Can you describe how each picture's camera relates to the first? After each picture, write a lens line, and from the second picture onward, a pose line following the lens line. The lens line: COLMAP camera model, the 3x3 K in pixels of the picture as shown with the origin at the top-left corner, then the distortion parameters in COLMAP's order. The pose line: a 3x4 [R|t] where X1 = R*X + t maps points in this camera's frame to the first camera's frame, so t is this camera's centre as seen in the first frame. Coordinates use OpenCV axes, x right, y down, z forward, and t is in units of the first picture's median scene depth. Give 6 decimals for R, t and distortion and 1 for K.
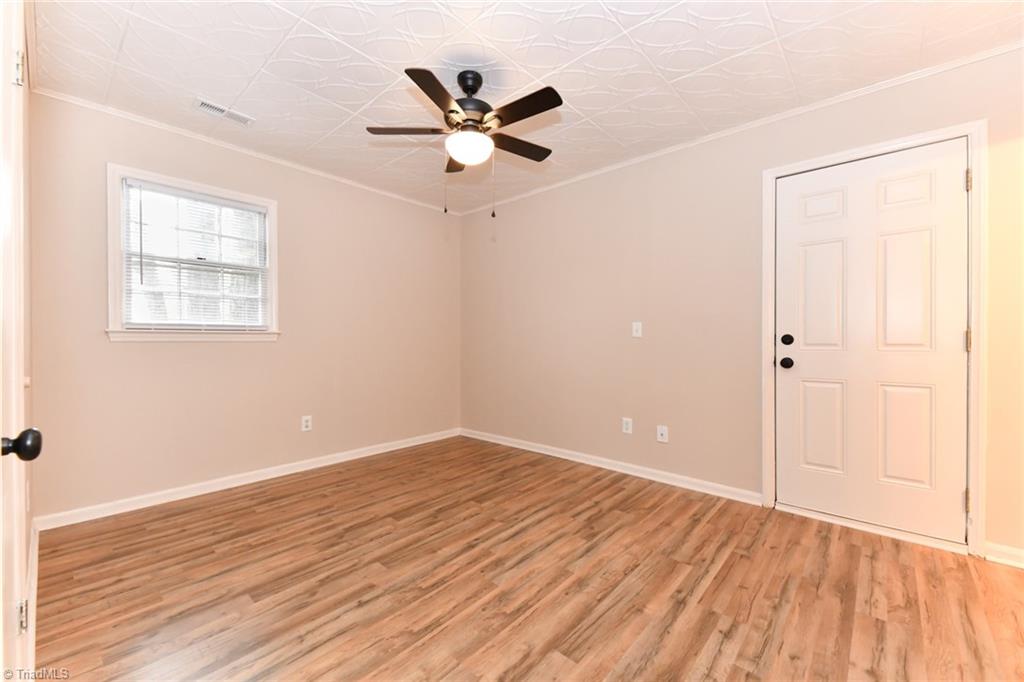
lens RADIAL K [[410.1, 0, 512.0], [0, 410.1, 341.0], [0, 0, 1]] dist [0.021676, -0.010260]
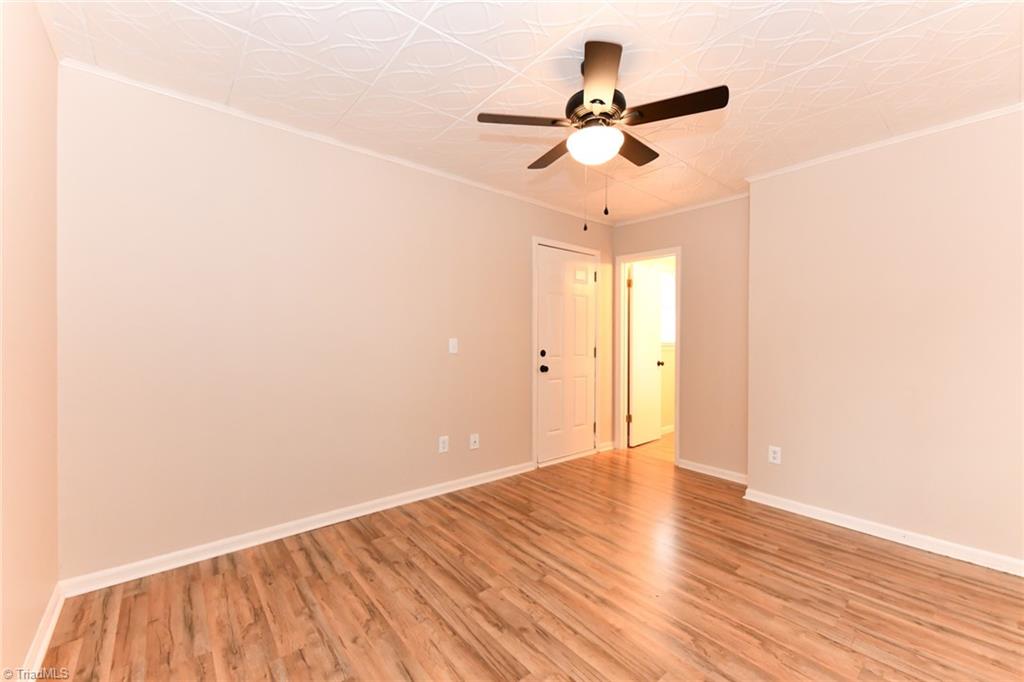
lens RADIAL K [[410.1, 0, 512.0], [0, 410.1, 341.0], [0, 0, 1]] dist [0.021676, -0.010260]
pose [[0.145568, -0.003445, 0.989342, -0.834998], [-0.000019, 0.999994, 0.003485, -0.052730], [-0.989348, -0.000526, 0.145567, 0.884803]]
